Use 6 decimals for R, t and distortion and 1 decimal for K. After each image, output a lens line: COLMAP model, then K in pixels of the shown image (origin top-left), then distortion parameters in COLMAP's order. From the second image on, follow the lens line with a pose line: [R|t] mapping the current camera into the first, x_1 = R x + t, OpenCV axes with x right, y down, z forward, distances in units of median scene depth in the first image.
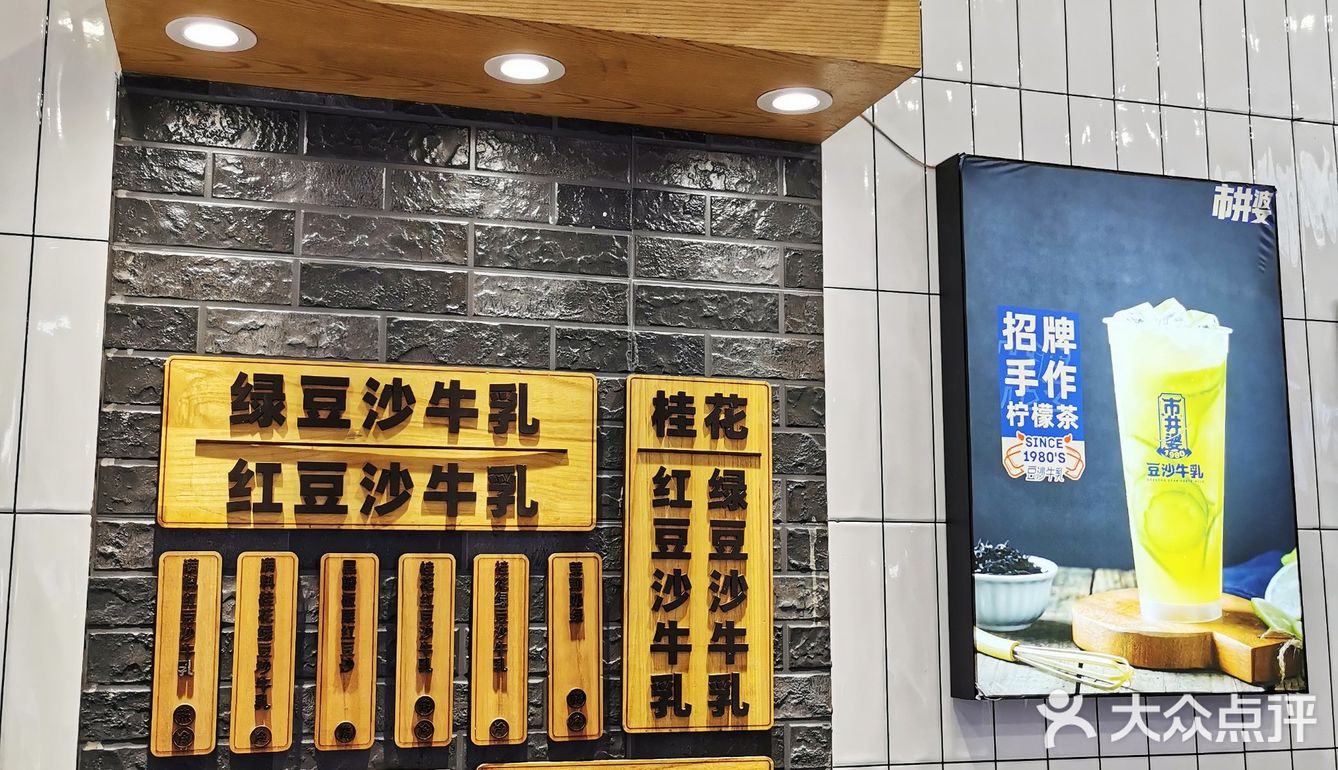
lens RADIAL K [[1520.0, 0, 669.1], [0, 1520.0, 389.1], [0, 0, 1]] dist [0.058731, 0.000000]
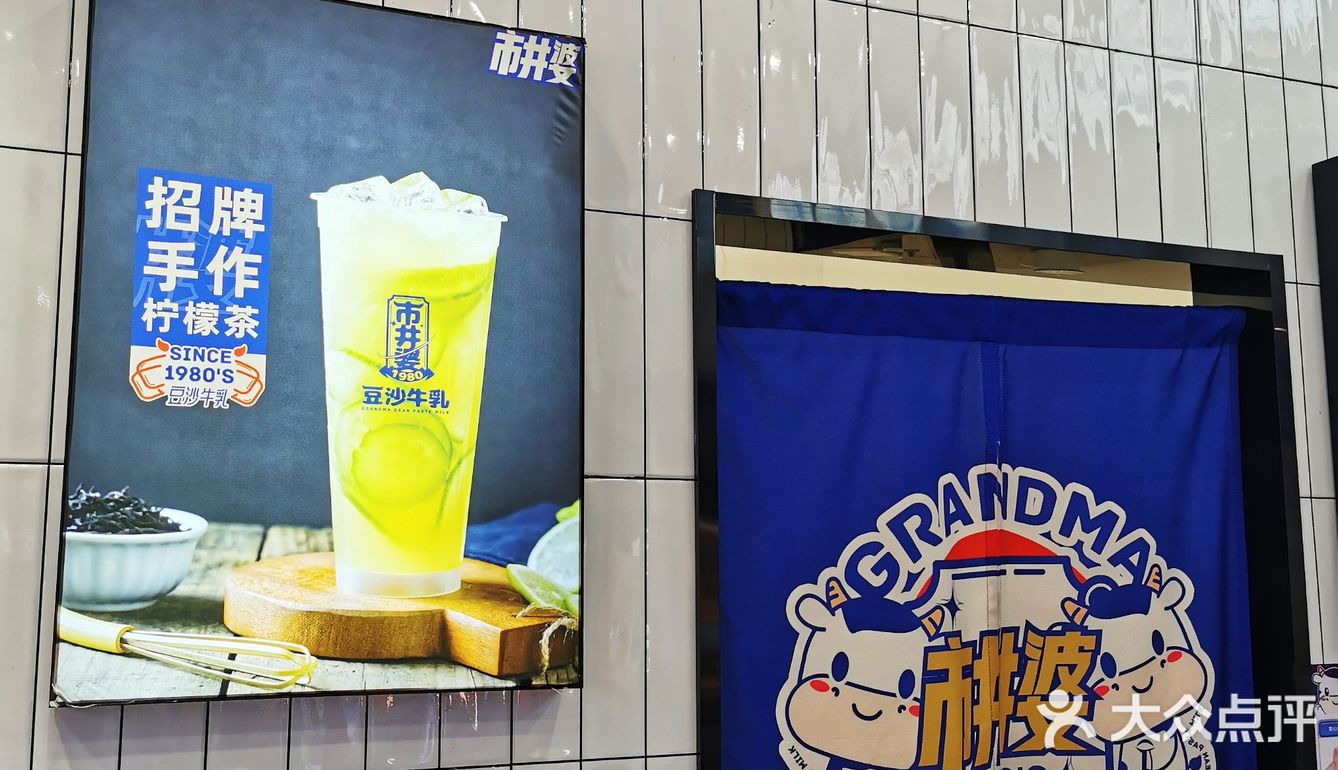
lens RADIAL K [[1520.0, 0, 669.3], [0, 1520.0, 381.6], [0, 0, 1]] dist [0.058731, 0.000000]
pose [[0.996228, 0.010552, 0.086125, 0.398740], [-0.010805, 0.999939, 0.002477, 0.042593], [-0.086093, -0.003398, 0.996281, 0.239920]]
